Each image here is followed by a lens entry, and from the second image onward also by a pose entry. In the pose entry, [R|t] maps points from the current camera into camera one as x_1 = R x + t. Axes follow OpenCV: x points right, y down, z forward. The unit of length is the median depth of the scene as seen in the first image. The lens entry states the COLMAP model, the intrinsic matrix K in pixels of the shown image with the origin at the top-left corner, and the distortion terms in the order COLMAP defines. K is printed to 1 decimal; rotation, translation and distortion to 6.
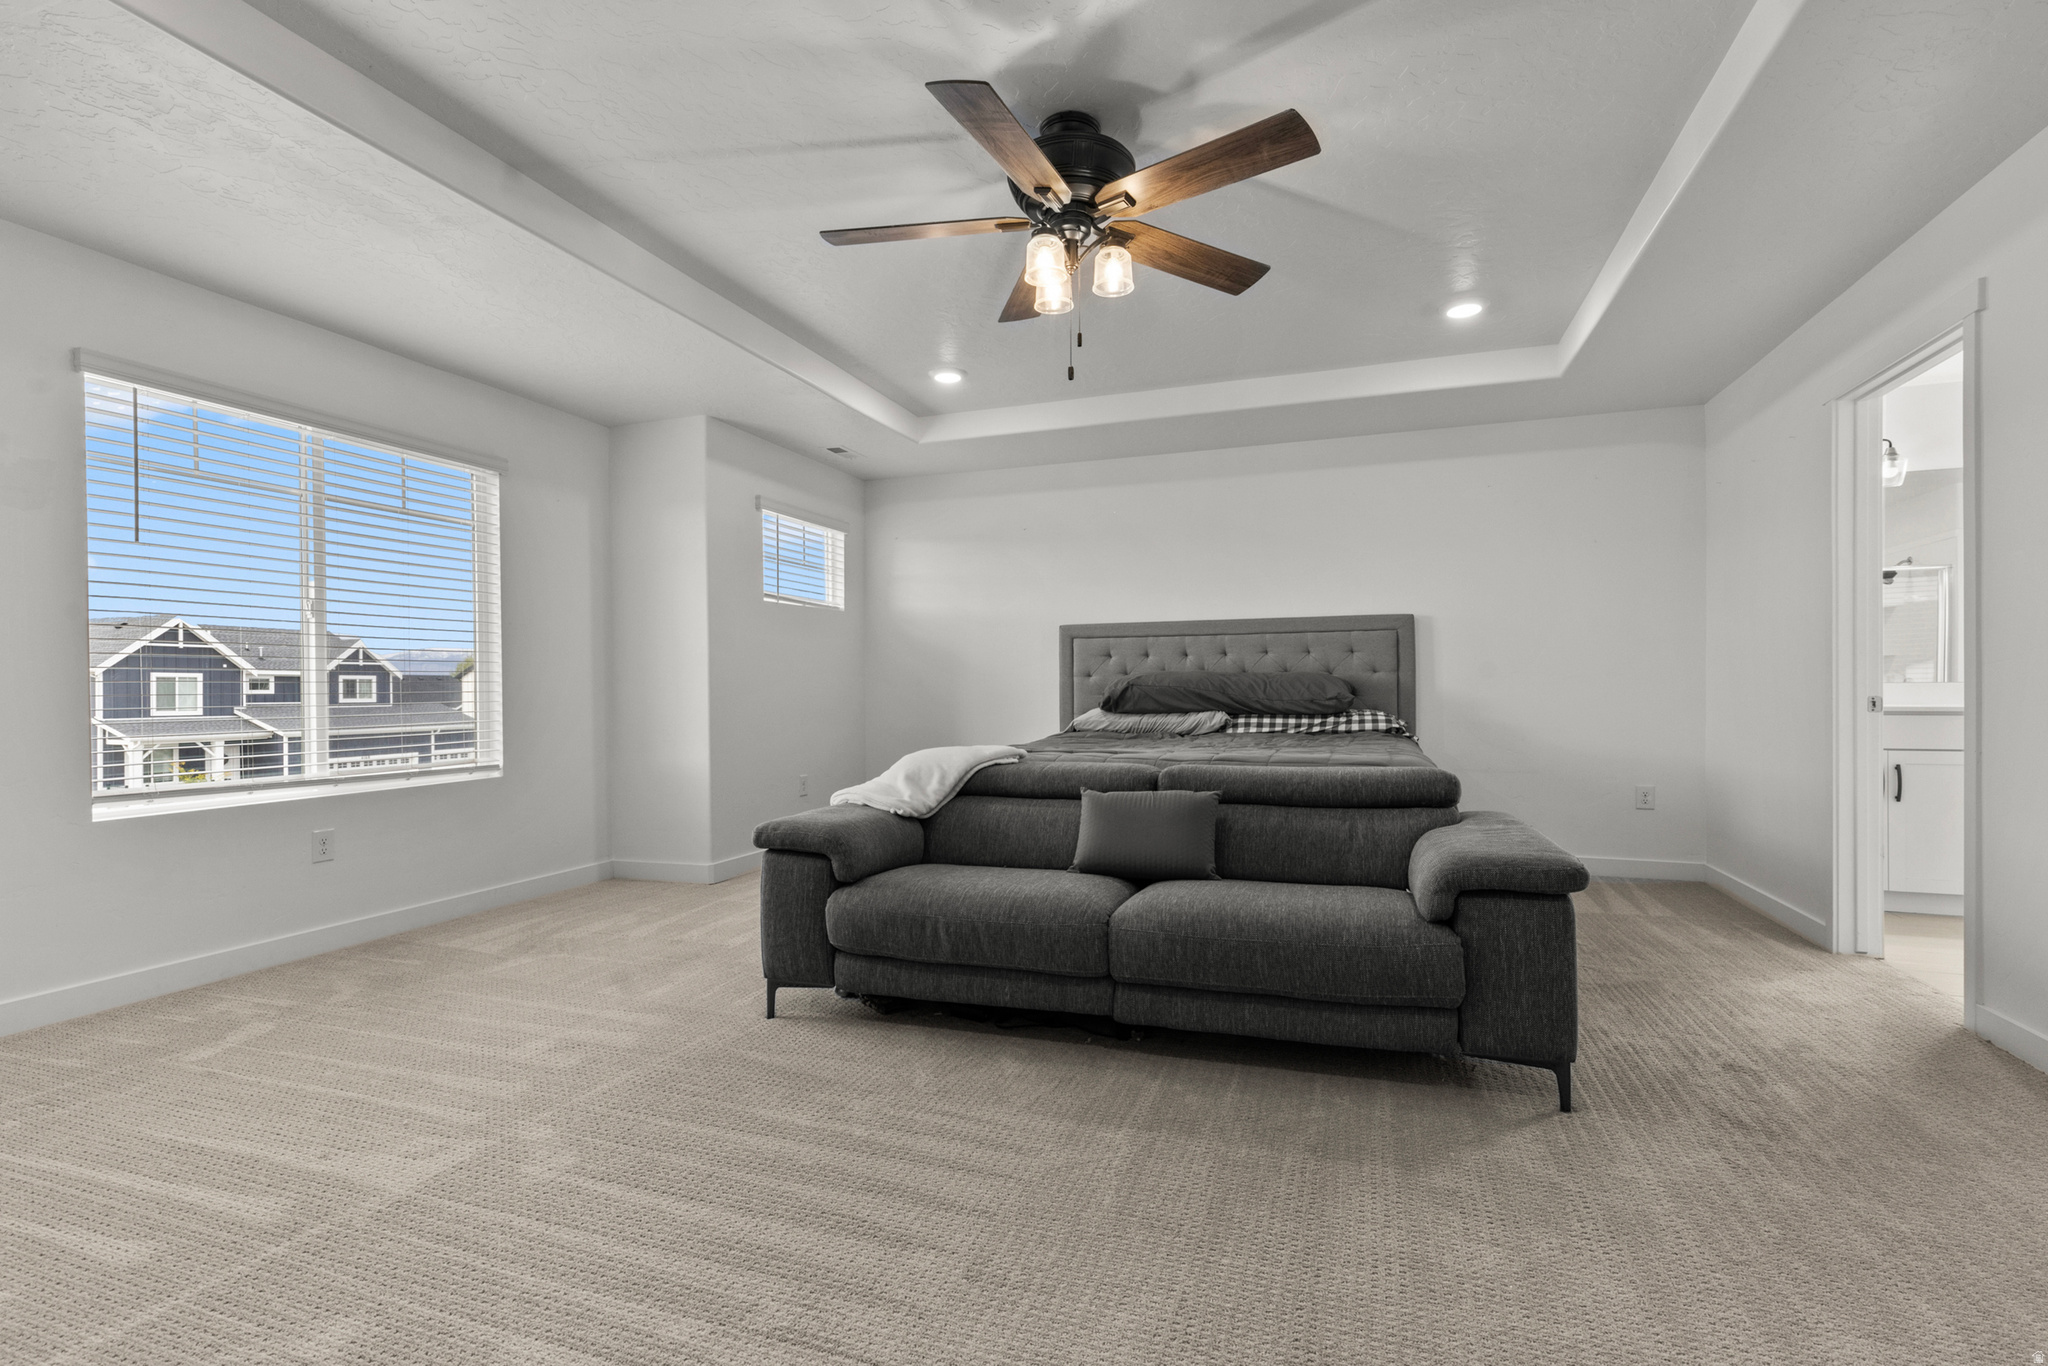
lens RADIAL K [[920.5, 0, 1012.3], [0, 920.5, 685.4], [0, 0, 1]] dist [0.006415, -0.000422]
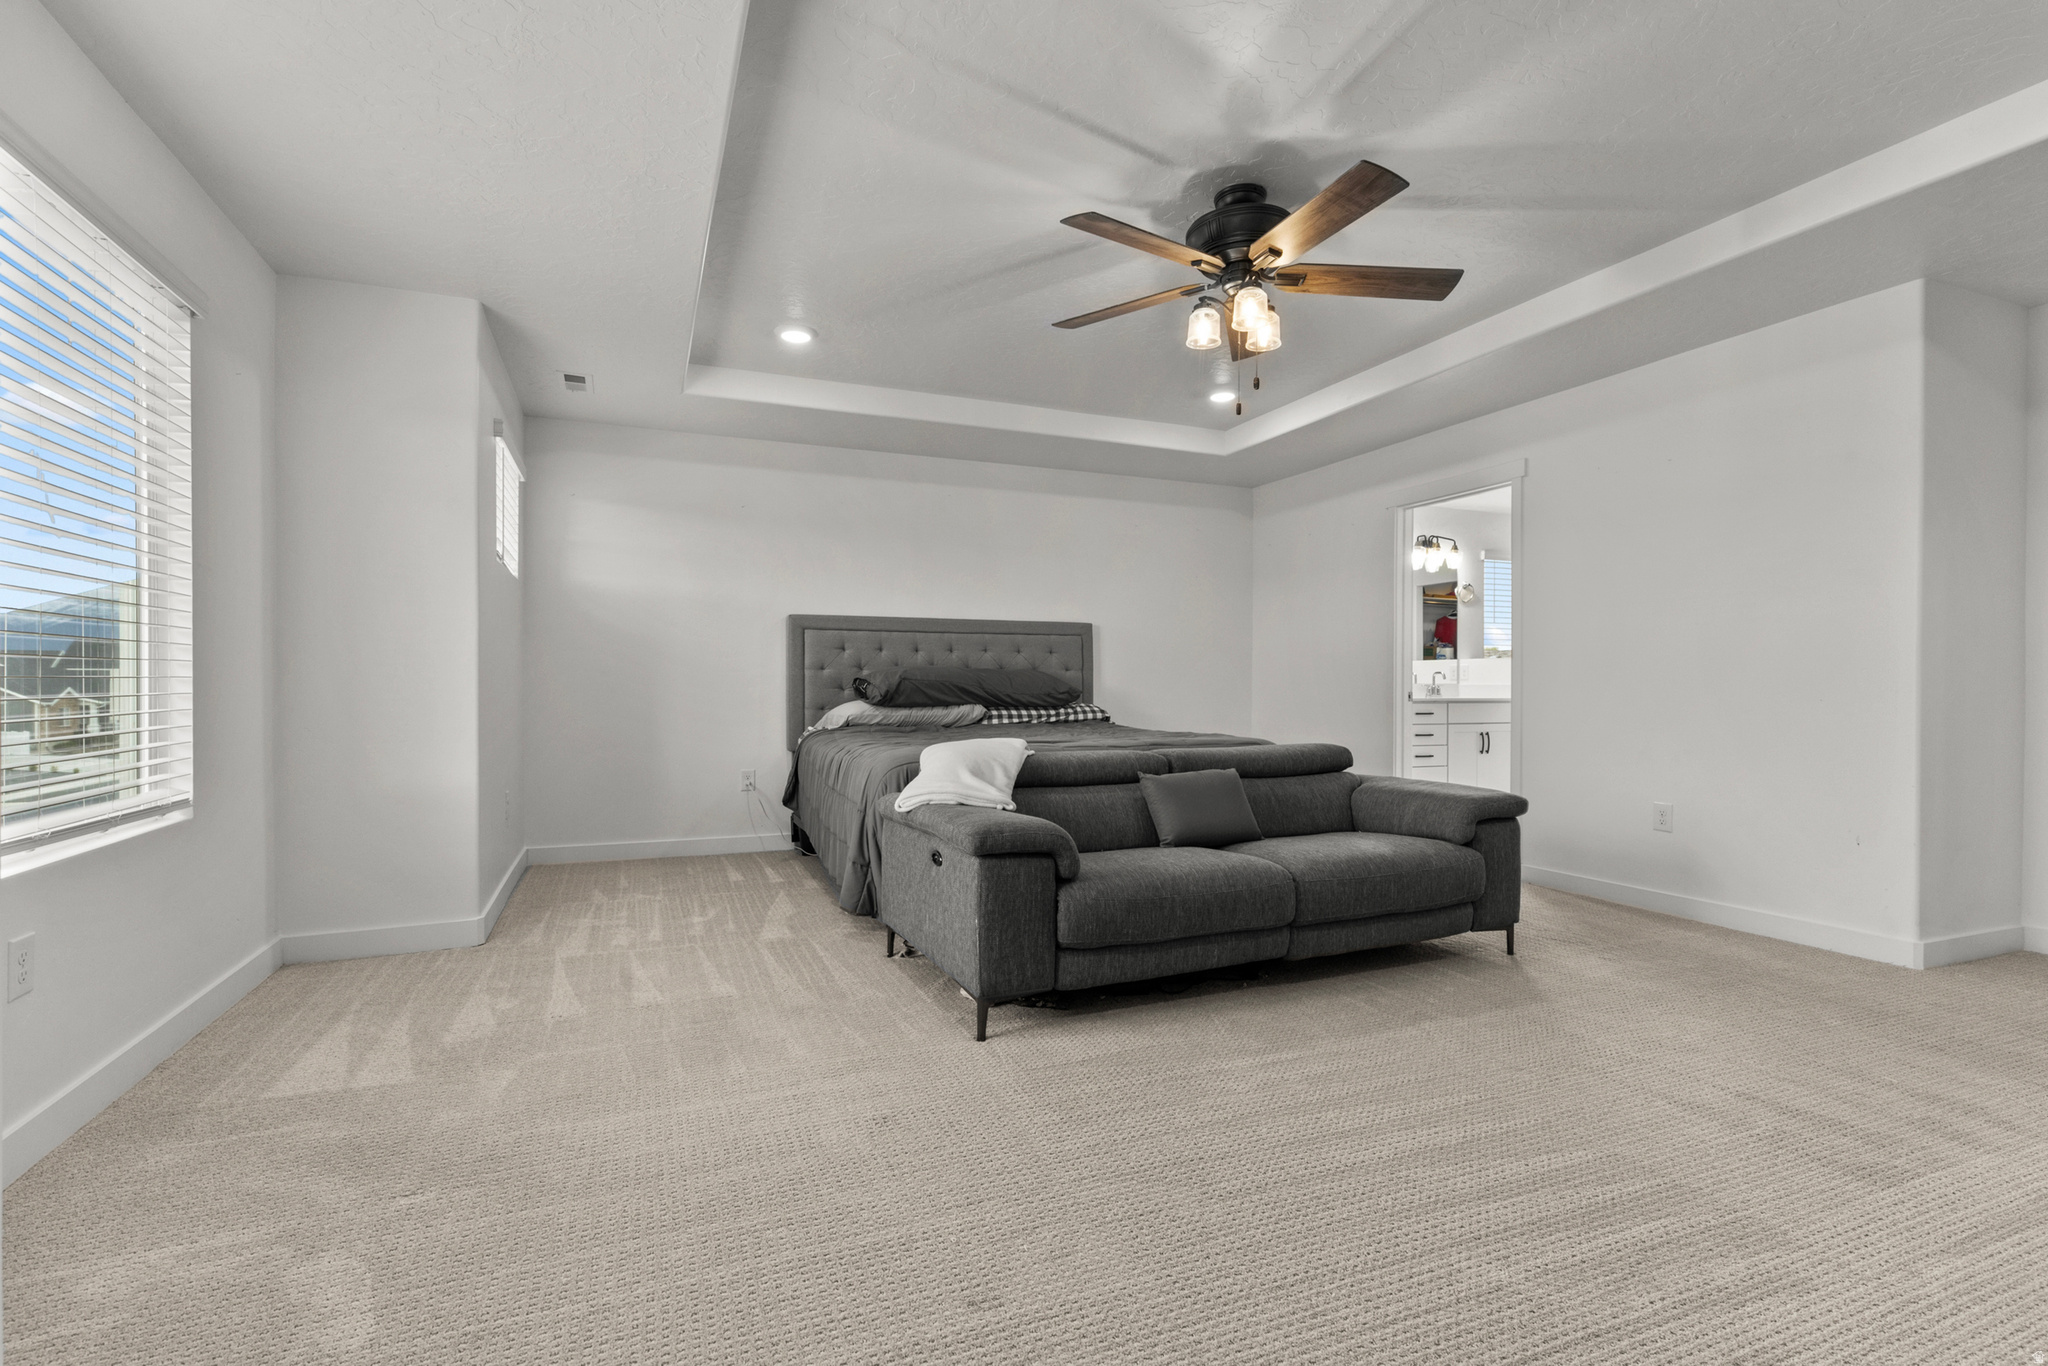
lens RADIAL K [[920.5, 0, 1012.3], [0, 920.5, 685.4], [0, 0, 1]] dist [0.006415, -0.000422]
pose [[0.755035, 0.007652, 0.655640, -0.477117], [-0.011465, 0.999933, 0.001533, 0.004063], [-0.655584, -0.008674, 0.755072, 0.165674]]
